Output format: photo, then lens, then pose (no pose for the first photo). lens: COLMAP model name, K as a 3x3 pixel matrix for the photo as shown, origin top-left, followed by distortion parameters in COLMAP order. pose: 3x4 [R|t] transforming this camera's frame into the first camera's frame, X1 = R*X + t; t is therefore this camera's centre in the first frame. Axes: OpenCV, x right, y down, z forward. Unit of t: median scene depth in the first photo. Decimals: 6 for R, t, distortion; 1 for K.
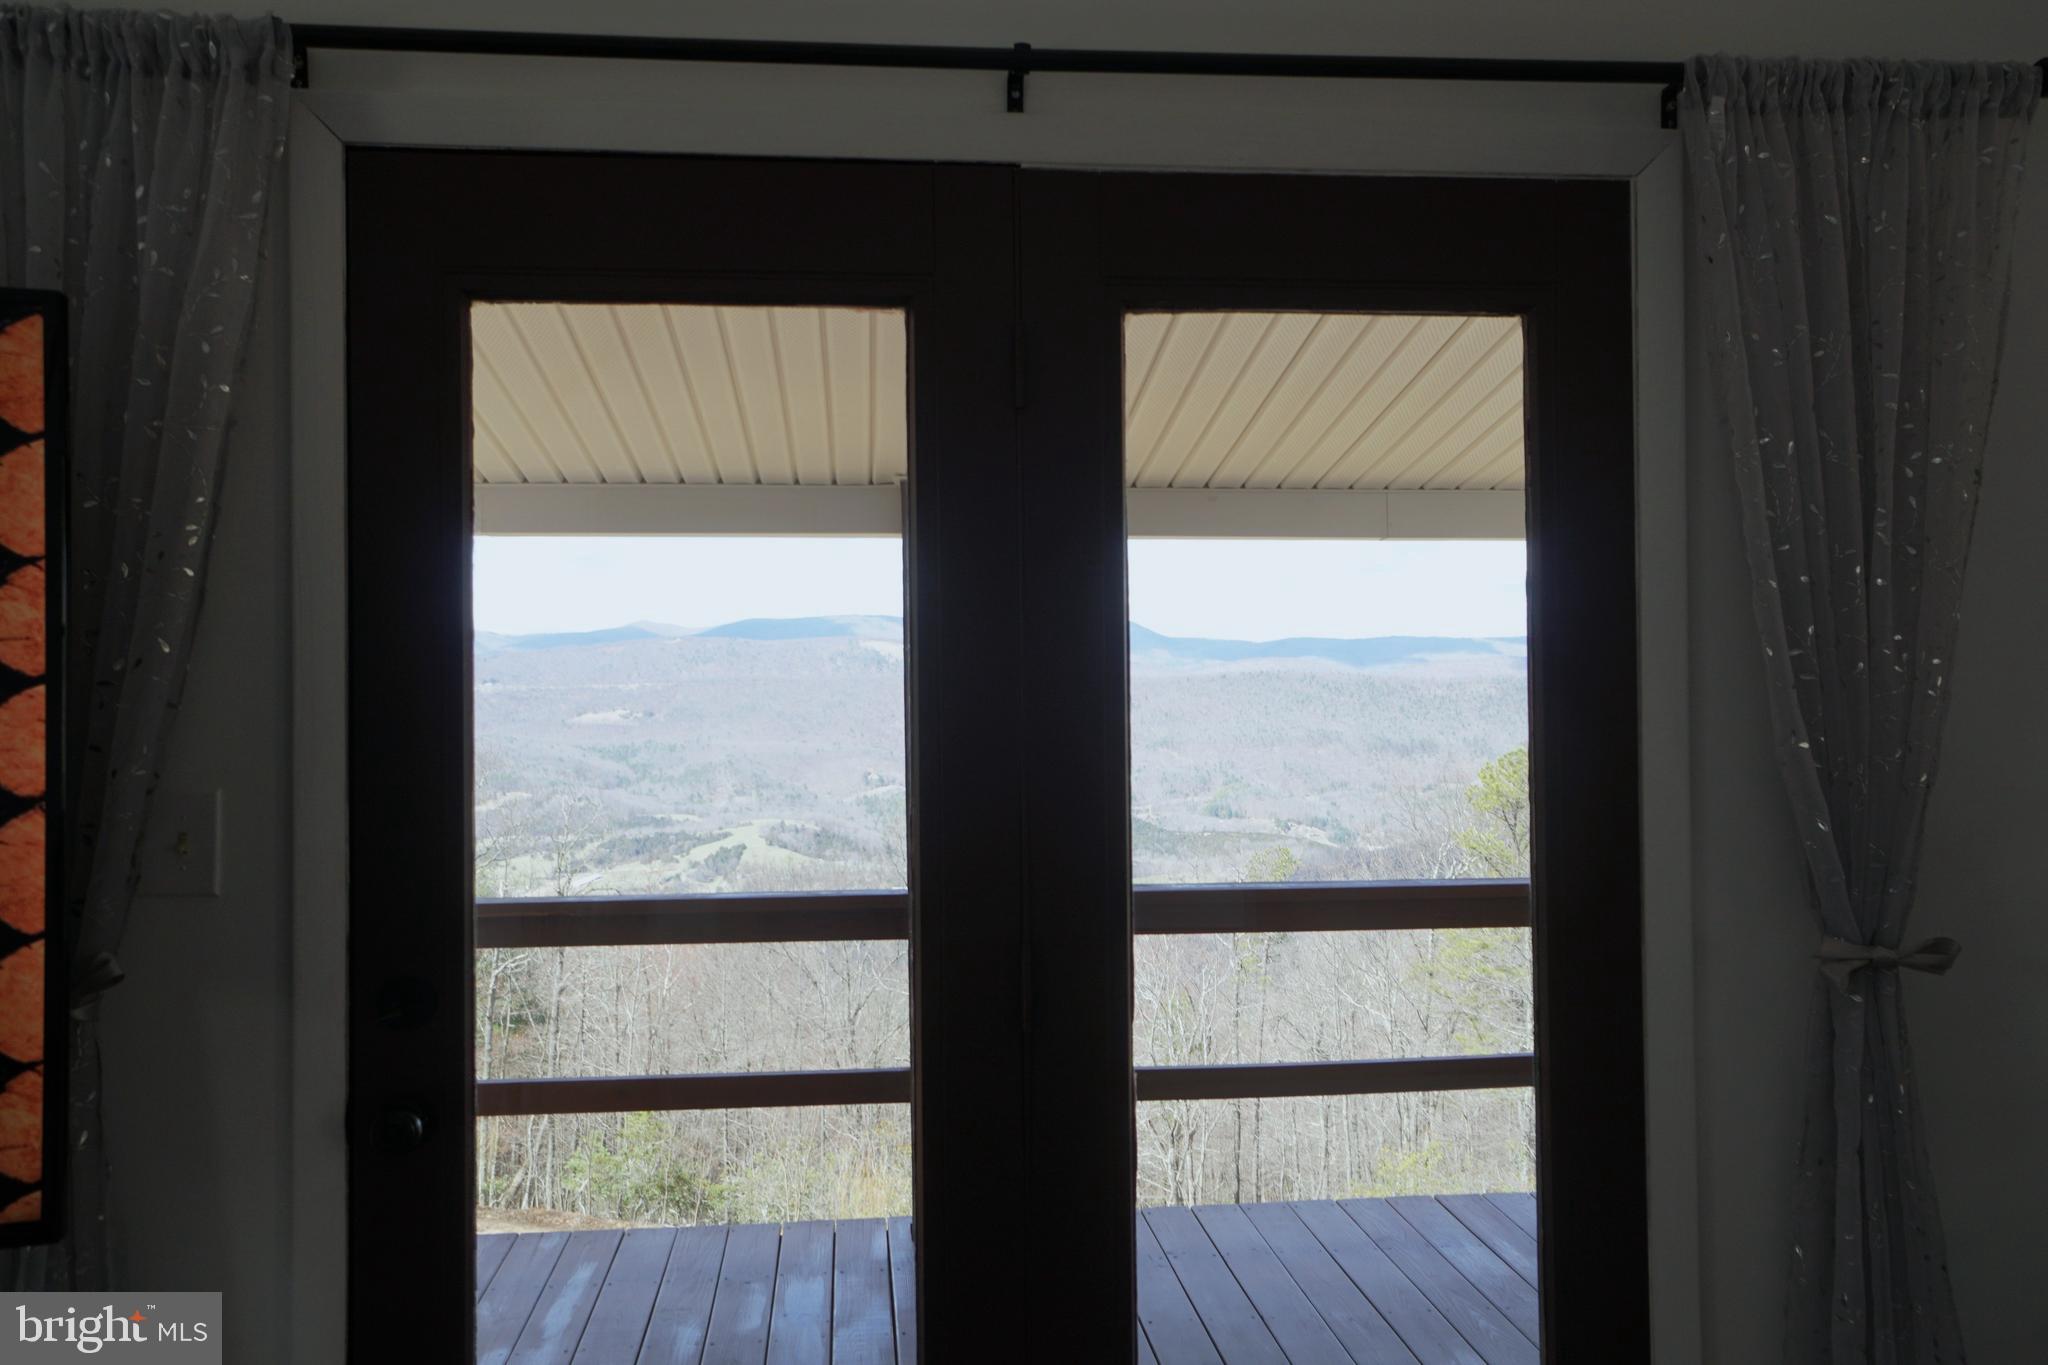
lens RADIAL K [[1608.1, 0, 1015.3], [0, 1608.1, 719.1], [0, 0, 1]] dist [0.009738, 0.004607]
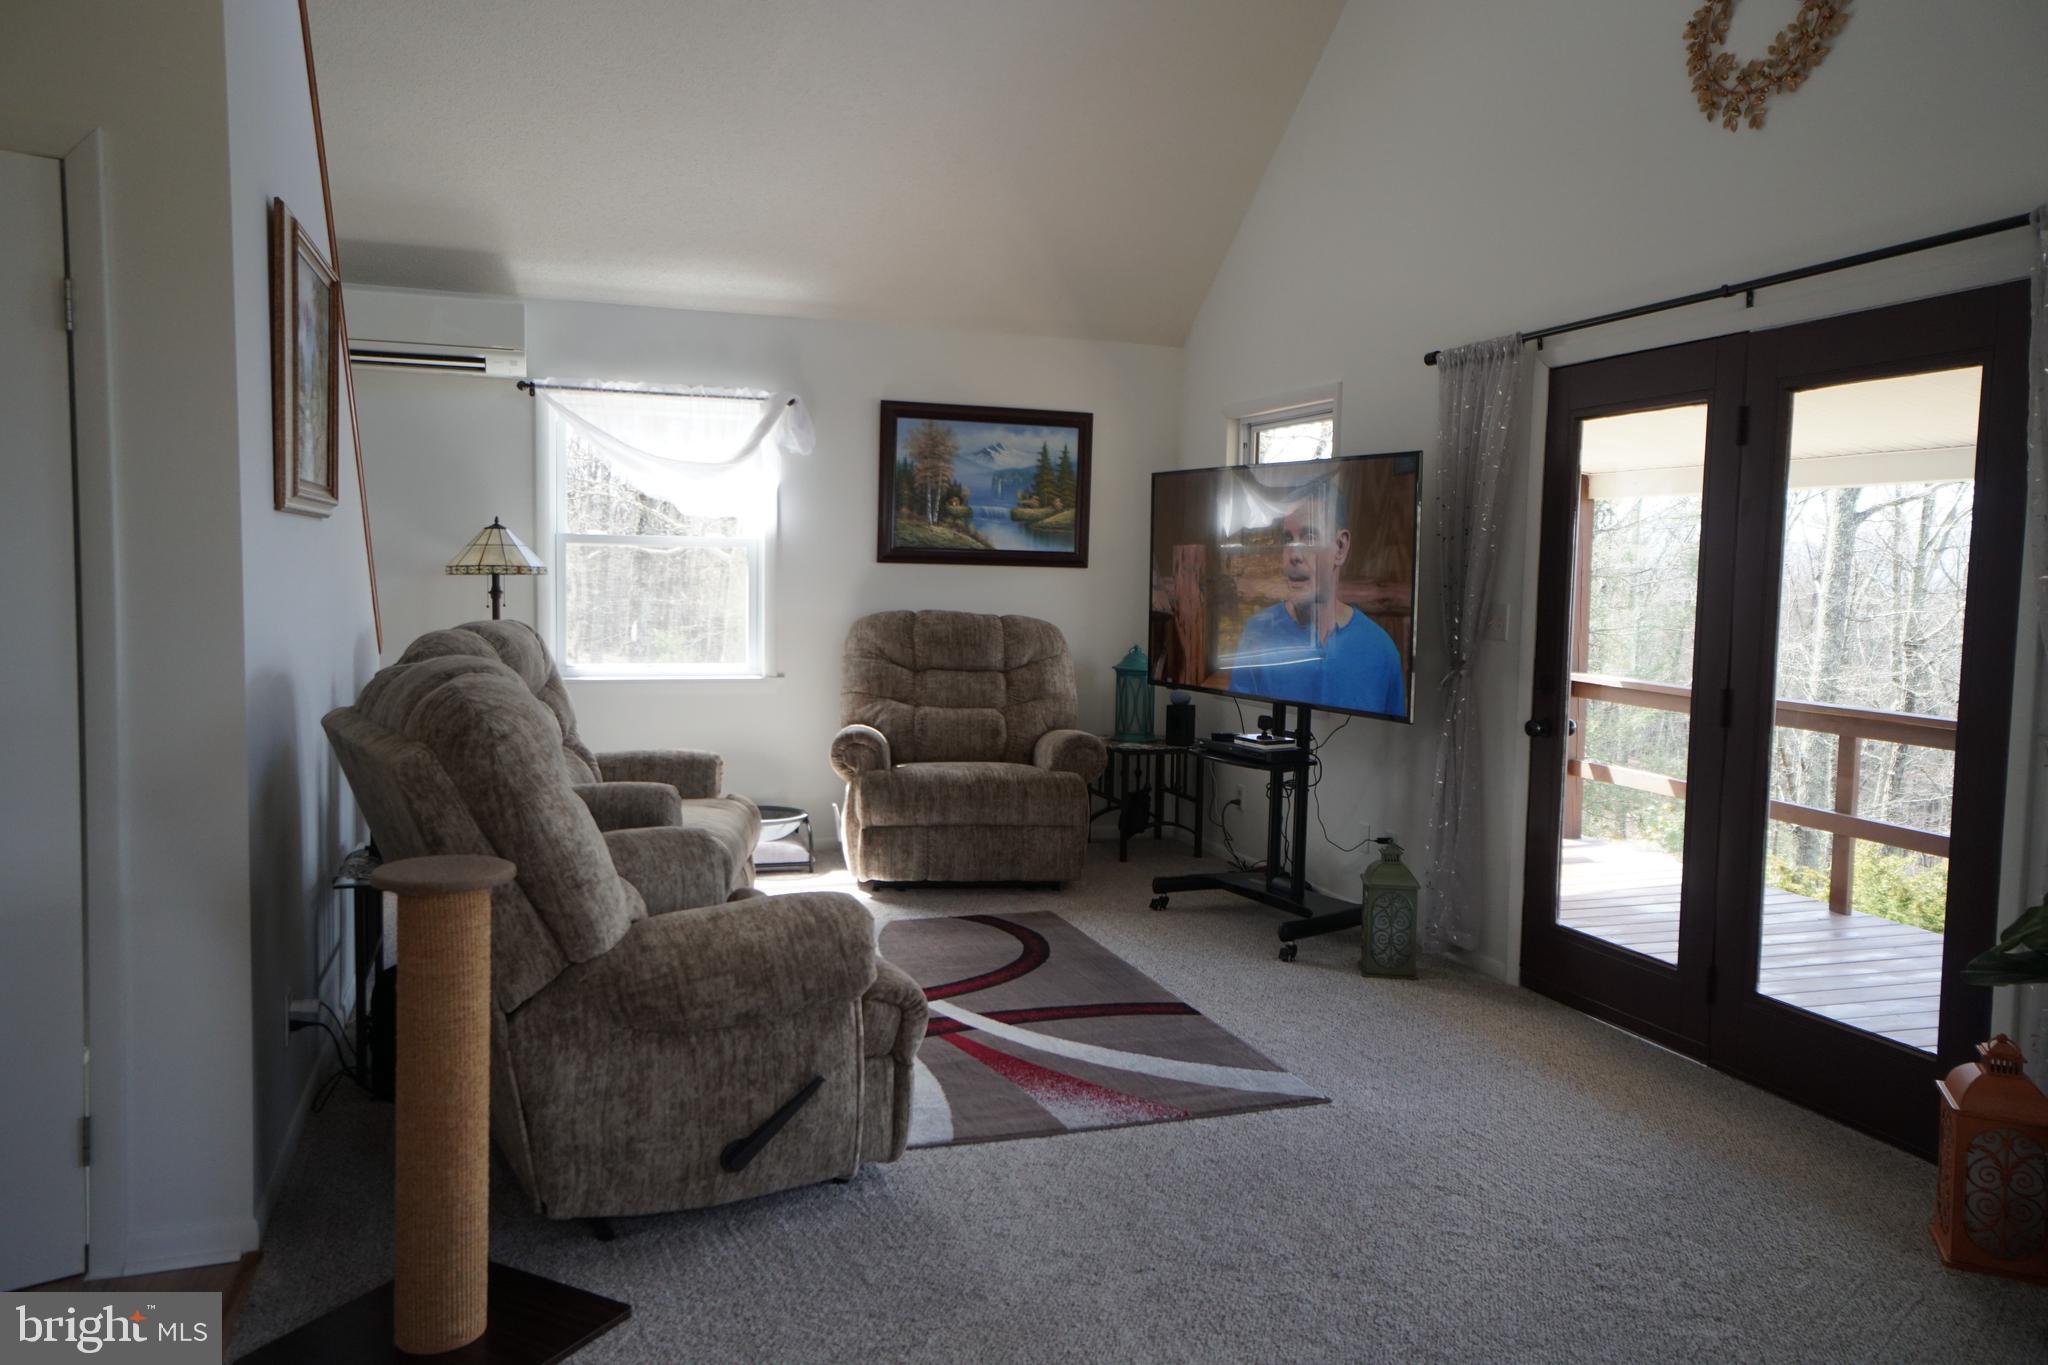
lens RADIAL K [[1464.1, 0, 1022.9], [0, 1464.1, 664.1], [0, 0, 1]] dist [0.022753, 0.019470]
pose [[0.222533, 0.077441, -0.971845, 1.757076], [-0.049174, 0.996463, 0.068143, 0.018428], [0.973684, 0.032625, 0.225554, -0.398949]]
